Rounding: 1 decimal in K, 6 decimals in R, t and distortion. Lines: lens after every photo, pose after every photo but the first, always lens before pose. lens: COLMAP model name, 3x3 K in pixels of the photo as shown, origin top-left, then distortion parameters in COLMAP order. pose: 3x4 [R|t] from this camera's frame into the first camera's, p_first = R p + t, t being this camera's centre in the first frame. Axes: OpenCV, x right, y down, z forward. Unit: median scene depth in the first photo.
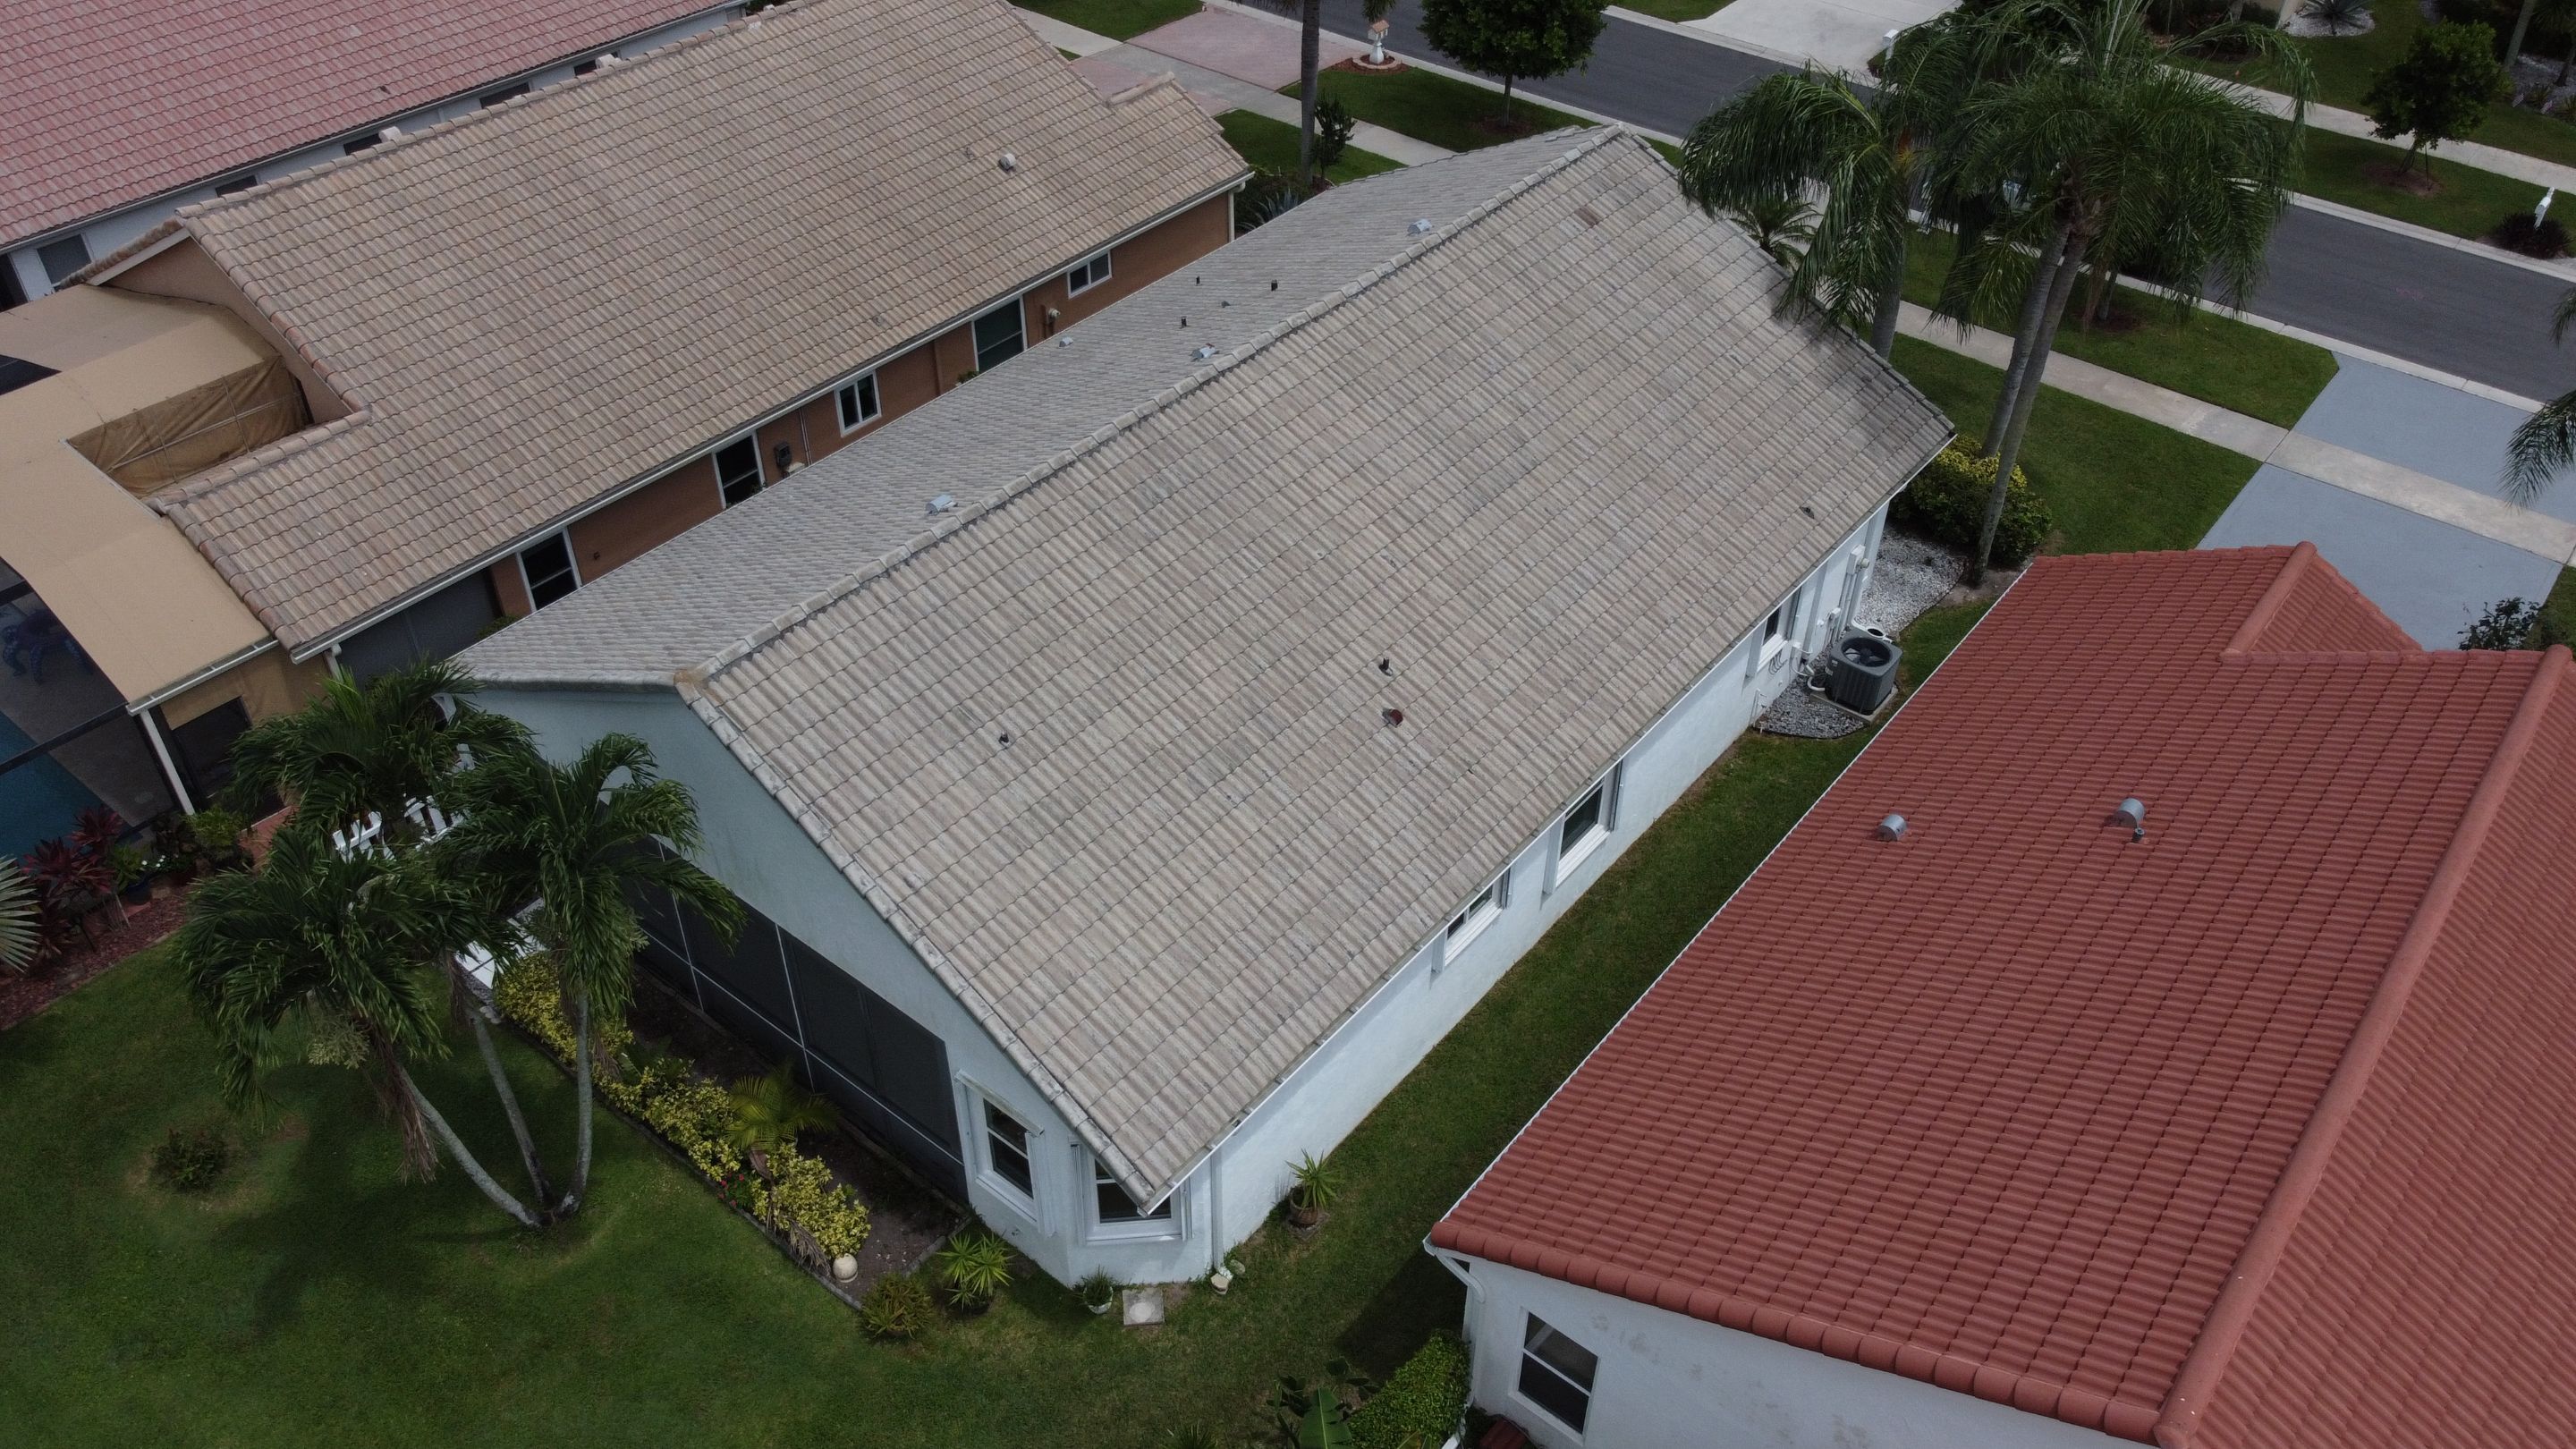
lens RADIAL K [[1950.7, 0, 1287.3], [0, 1950.7, 704.9], [0, 0, 1]] dist [-0.001495, 0.002439]
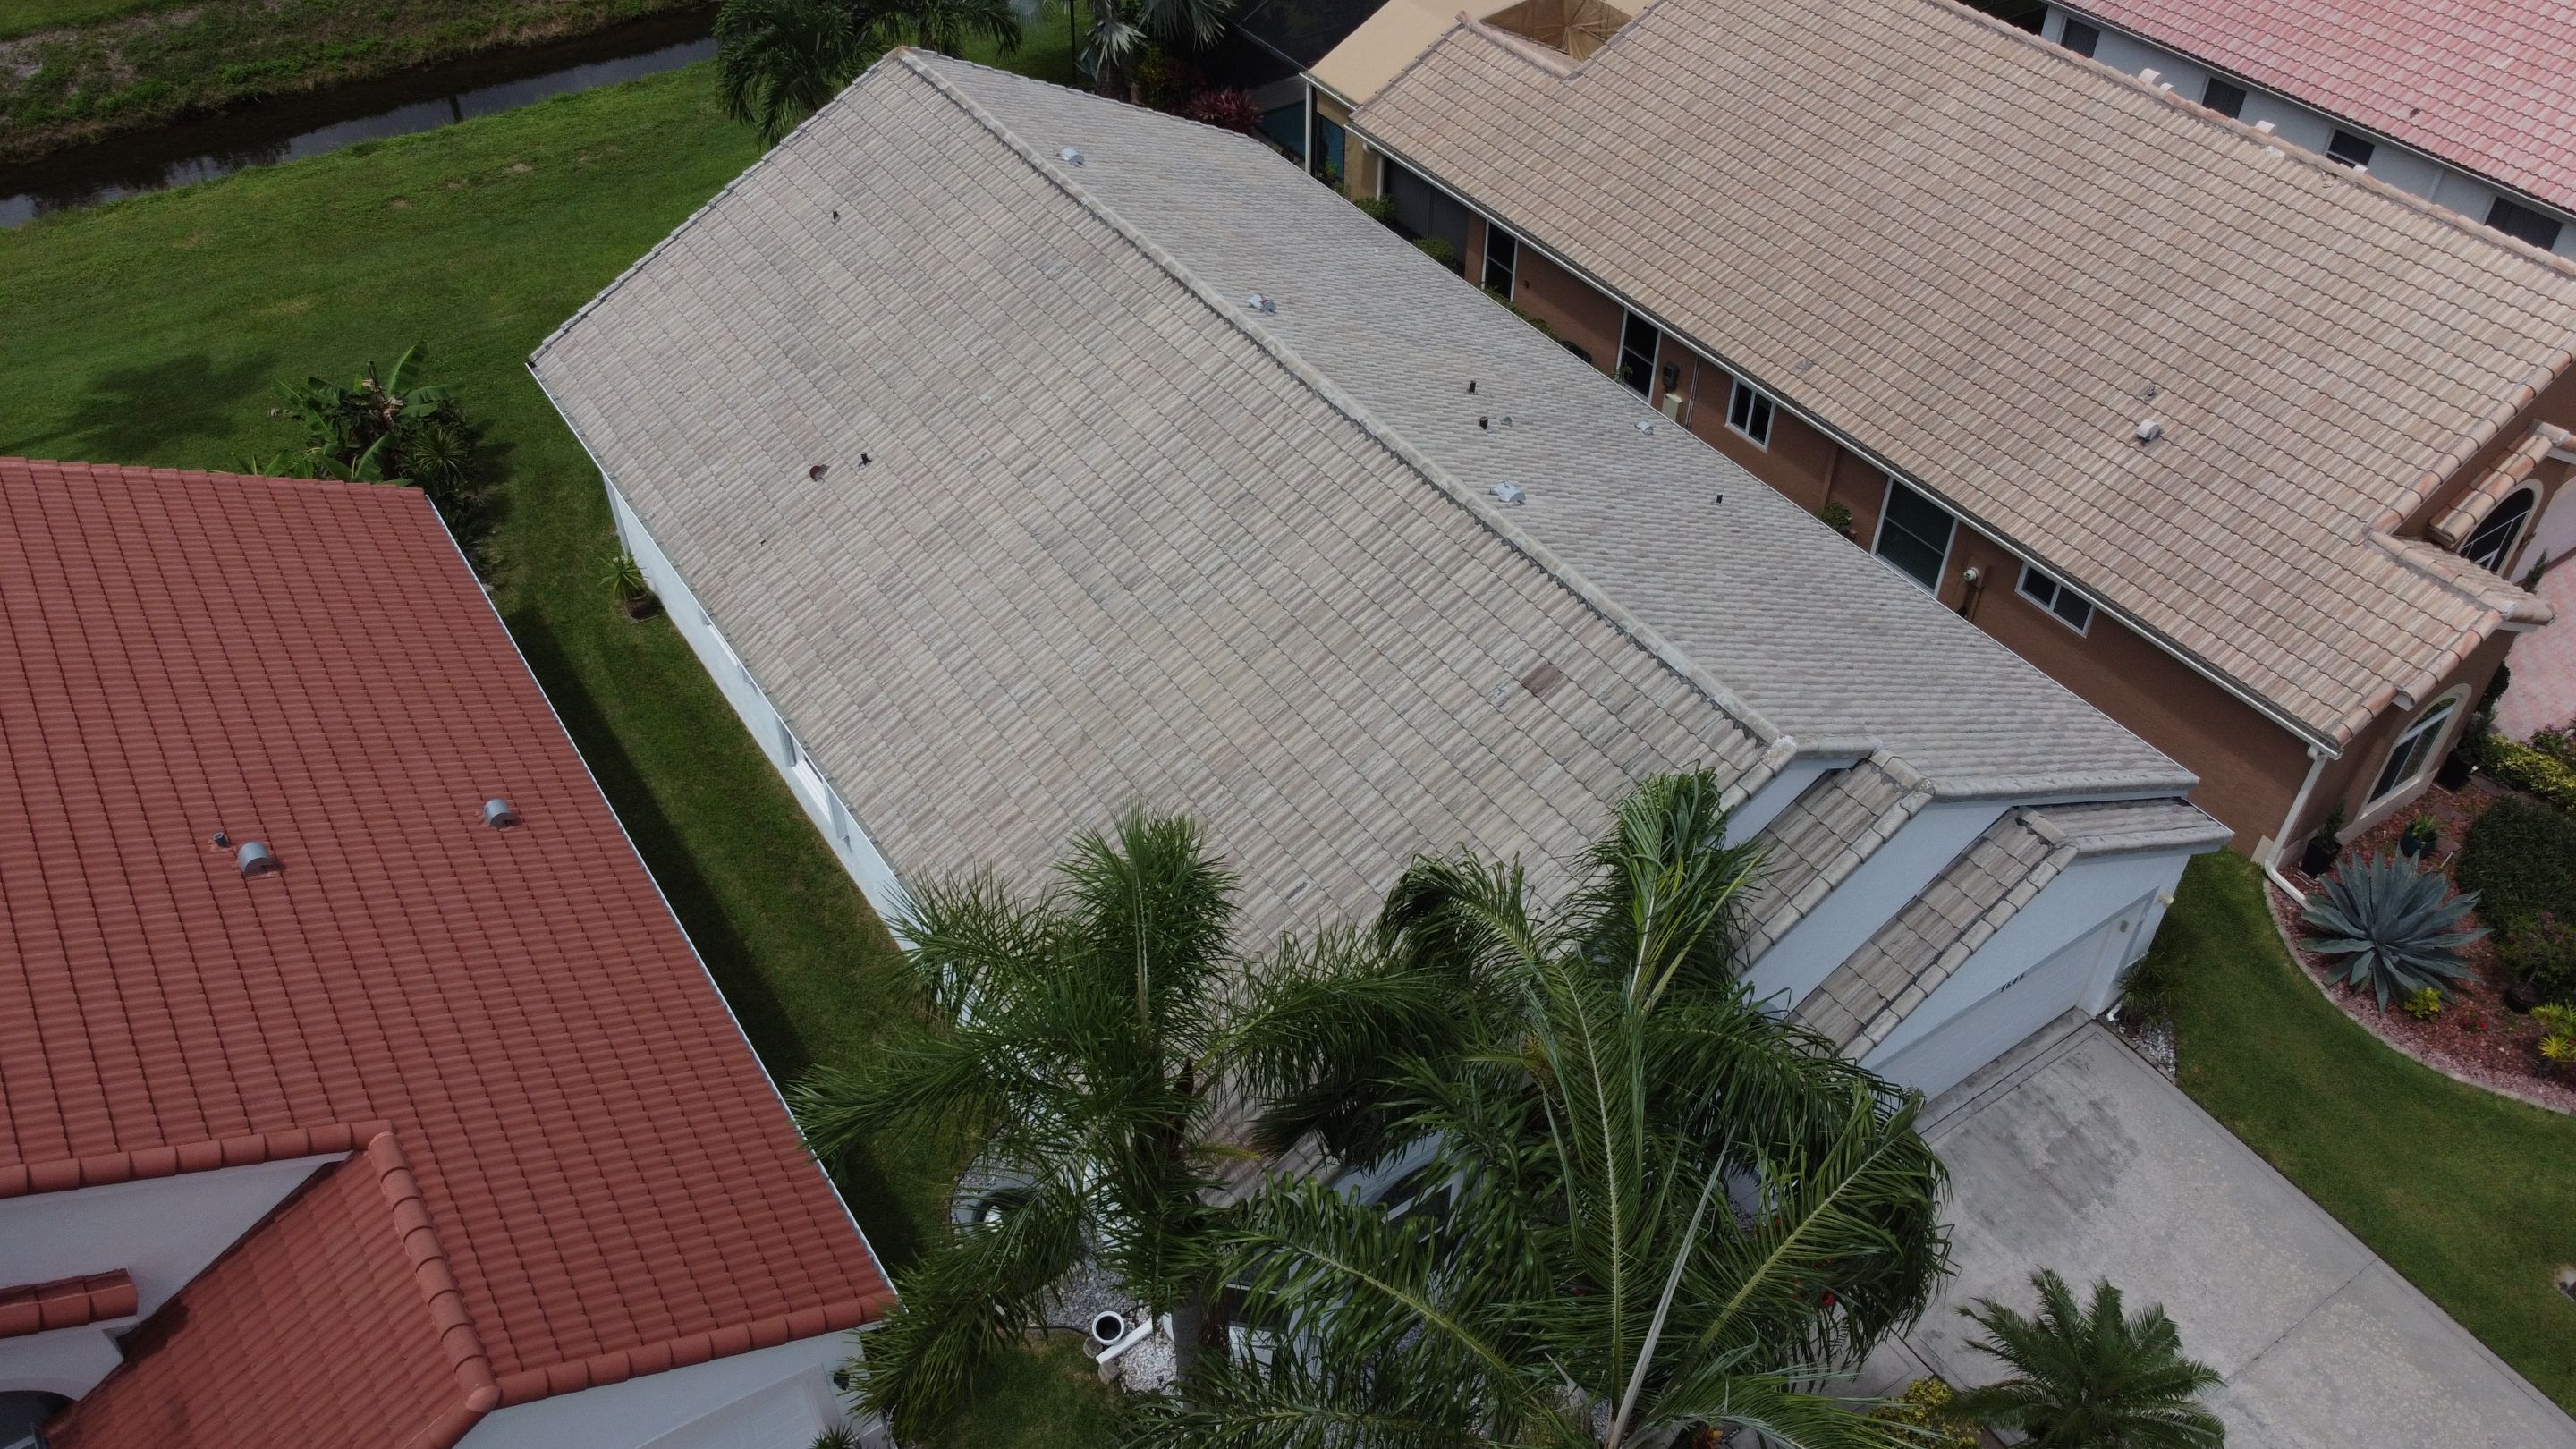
lens RADIAL K [[2045.2, 0, 1288.0], [0, 2045.2, 724.5], [0, 0, 1]] dist [-0.005999, -0.000848]
pose [[-0.308489, 0.618284, -0.722882, 0.782921], [-0.600757, 0.462572, 0.652011, -0.732576], [0.737513, 0.635415, 0.228740, 0.920094]]
